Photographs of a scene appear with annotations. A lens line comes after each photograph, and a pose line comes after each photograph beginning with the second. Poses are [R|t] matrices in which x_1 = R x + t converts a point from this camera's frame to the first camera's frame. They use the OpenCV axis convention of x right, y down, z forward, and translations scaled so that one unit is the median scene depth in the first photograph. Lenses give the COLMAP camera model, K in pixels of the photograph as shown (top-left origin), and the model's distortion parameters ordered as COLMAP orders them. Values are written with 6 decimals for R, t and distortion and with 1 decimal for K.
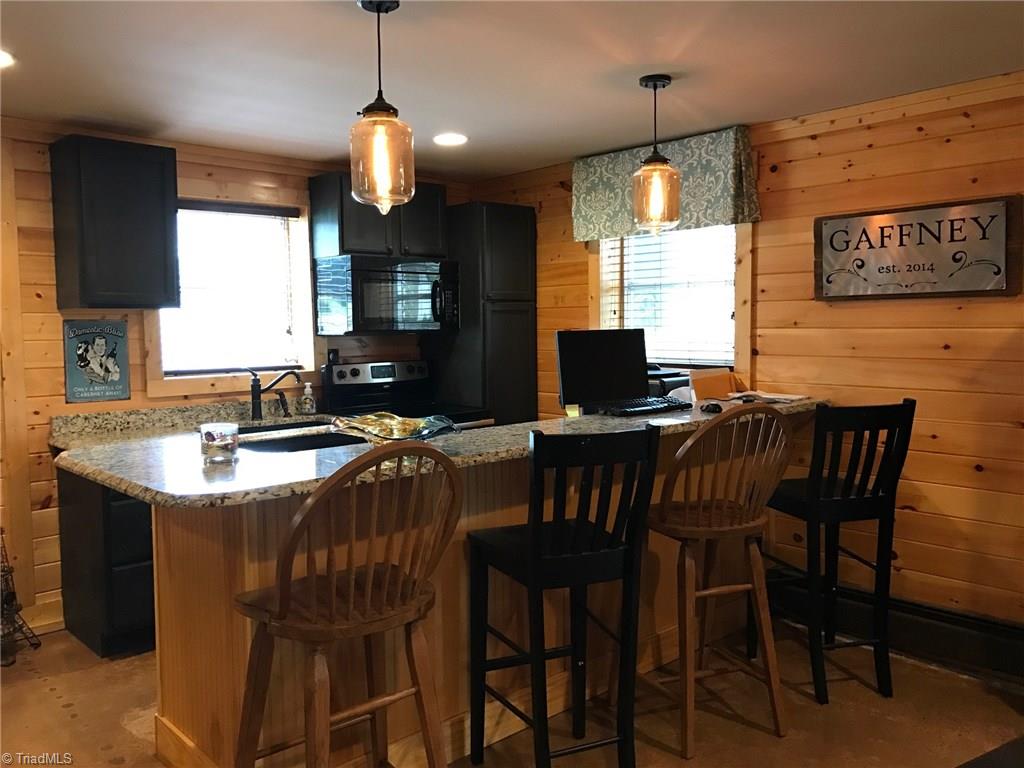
lens RADIAL K [[836.7, 0, 511.7], [0, 836.7, 383.5], [0, 0, 1]] dist [0.024963, -0.019021]
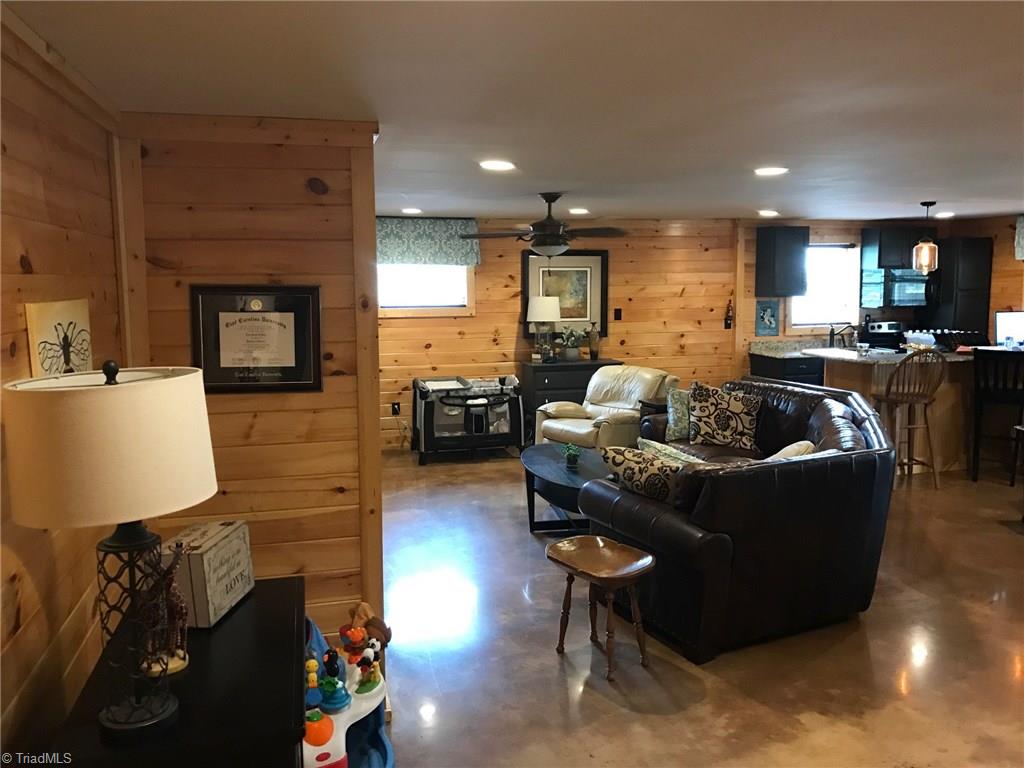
lens RADIAL K [[836.7, 0, 512.9], [0, 836.7, 390.7], [0, 0, 1]] dist [0.024963, -0.019021]
pose [[0.875044, 0.066575, -0.479443, 0.016174], [-0.035861, 0.996691, 0.072948, 0.024566], [0.482713, -0.046639, 0.874536, -1.202512]]
